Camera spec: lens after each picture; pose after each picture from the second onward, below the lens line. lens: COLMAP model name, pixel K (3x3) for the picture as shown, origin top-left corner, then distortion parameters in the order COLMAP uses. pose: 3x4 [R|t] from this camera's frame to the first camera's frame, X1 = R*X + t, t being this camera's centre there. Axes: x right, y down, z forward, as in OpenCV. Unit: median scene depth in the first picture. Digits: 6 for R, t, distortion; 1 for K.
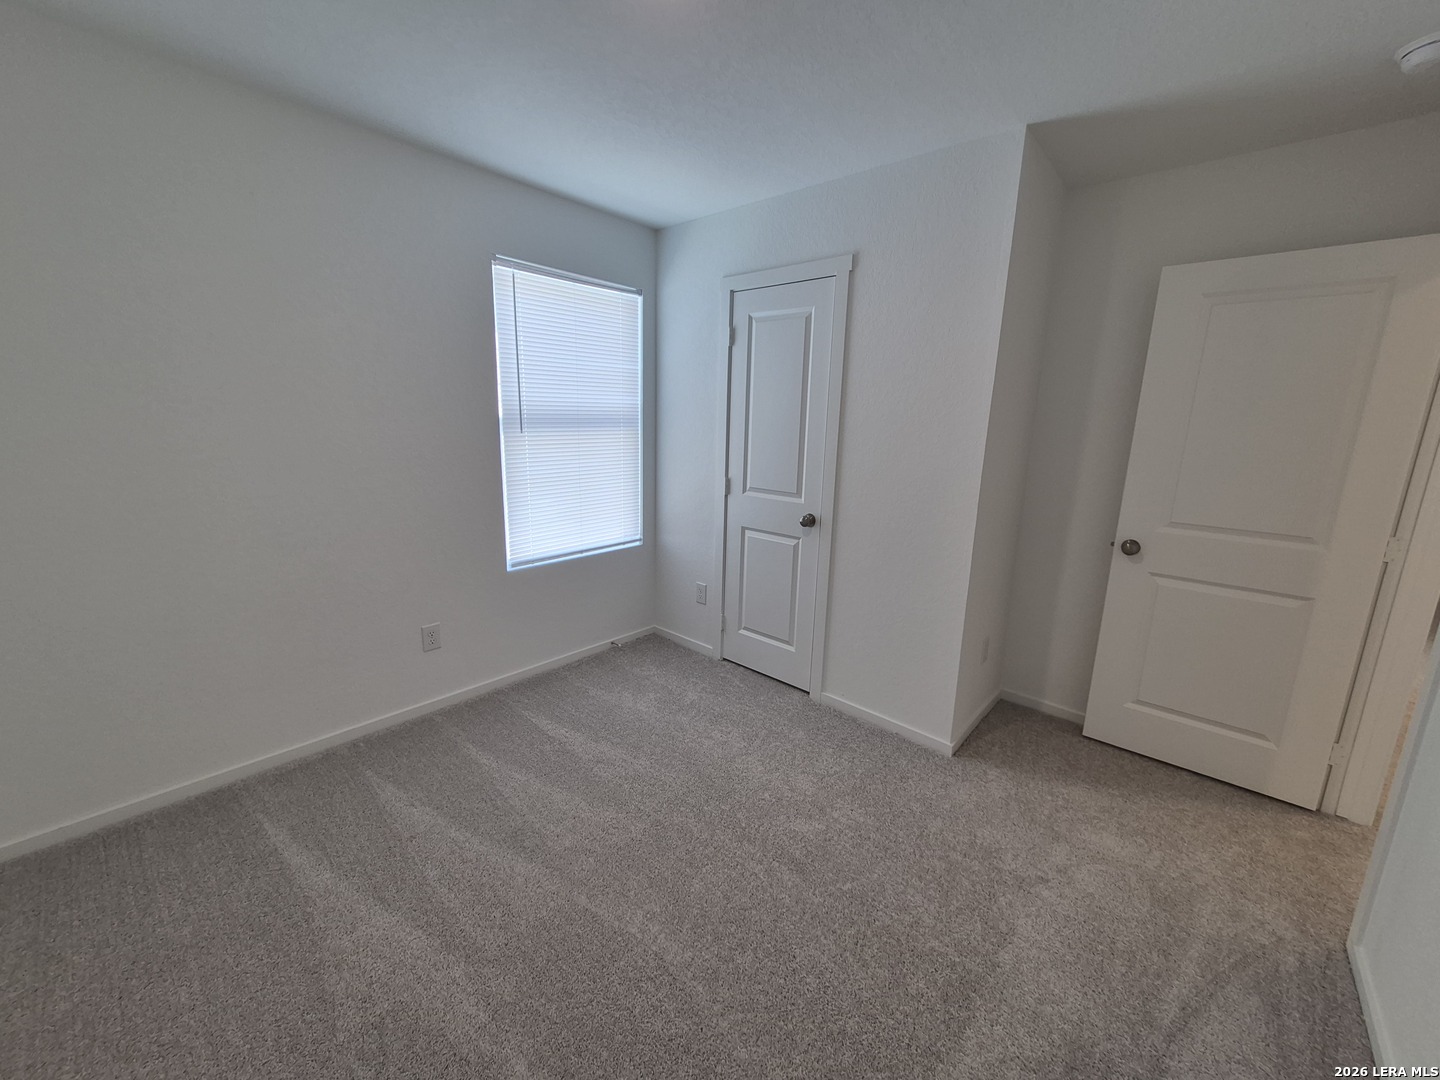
lens RADIAL K [[570.3, 0, 727.6], [0, 570.3, 534.4], [0, 0, 1]] dist [0.013462, -0.000195]
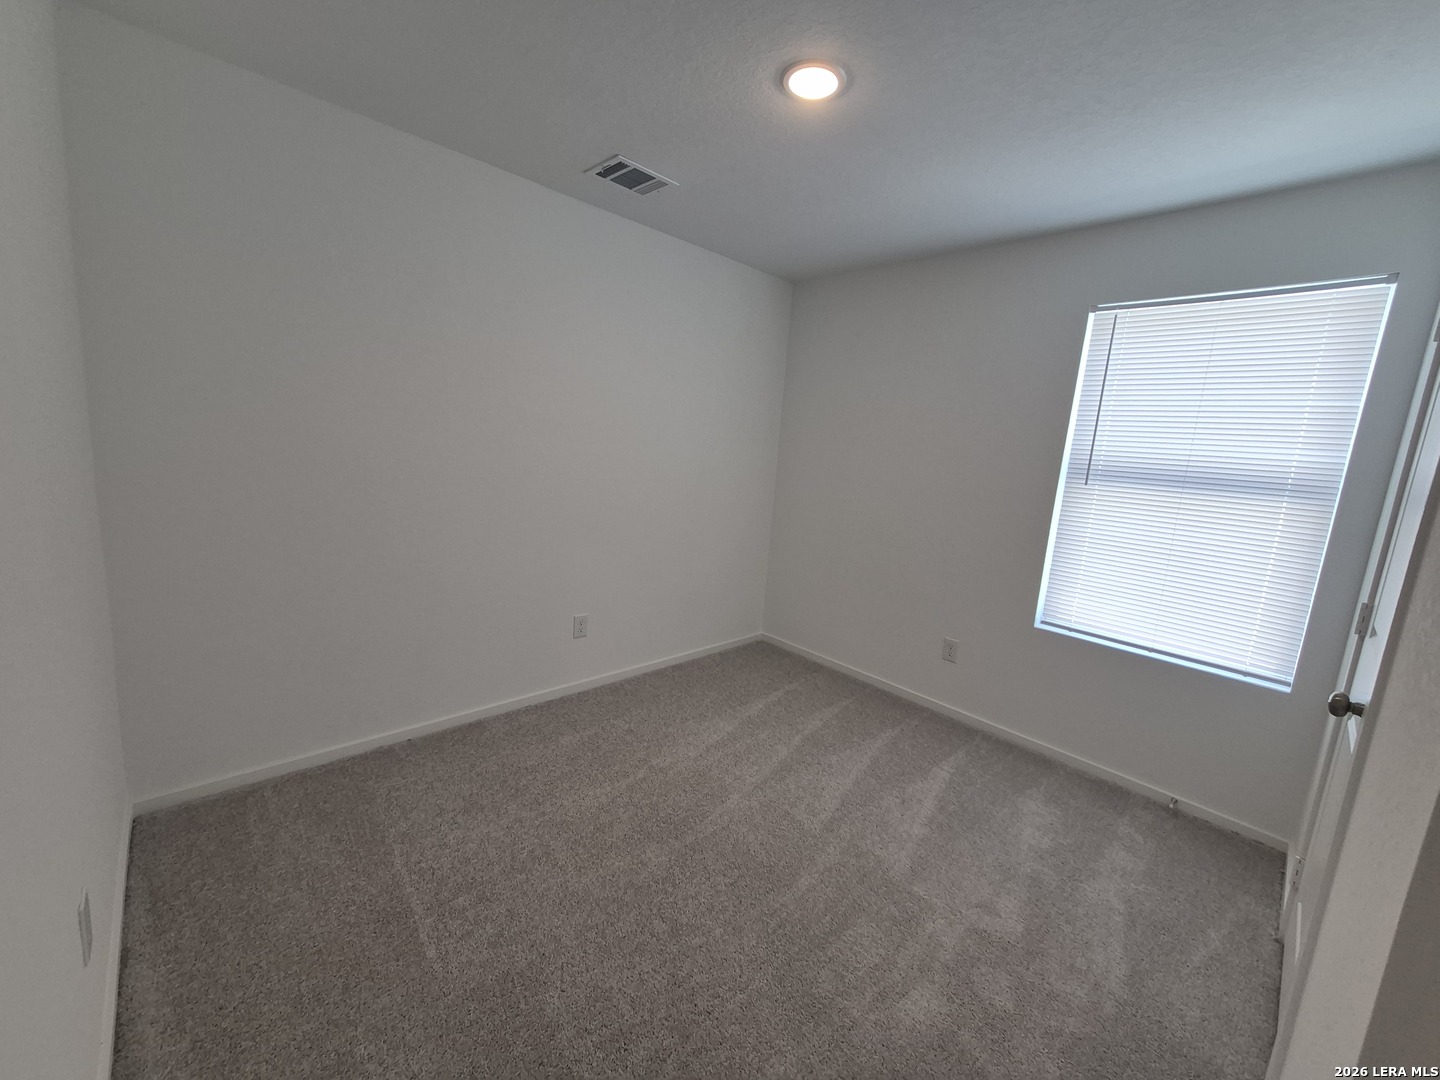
lens RADIAL K [[570.3, 0, 727.6], [0, 570.3, 534.4], [0, 0, 1]] dist [0.013462, -0.000195]
pose [[-0.074769, 0.134092, -0.988144, 0.554080], [-0.277315, 0.949034, 0.149768, -0.079211], [0.957865, 0.285225, -0.033772, 0.471379]]
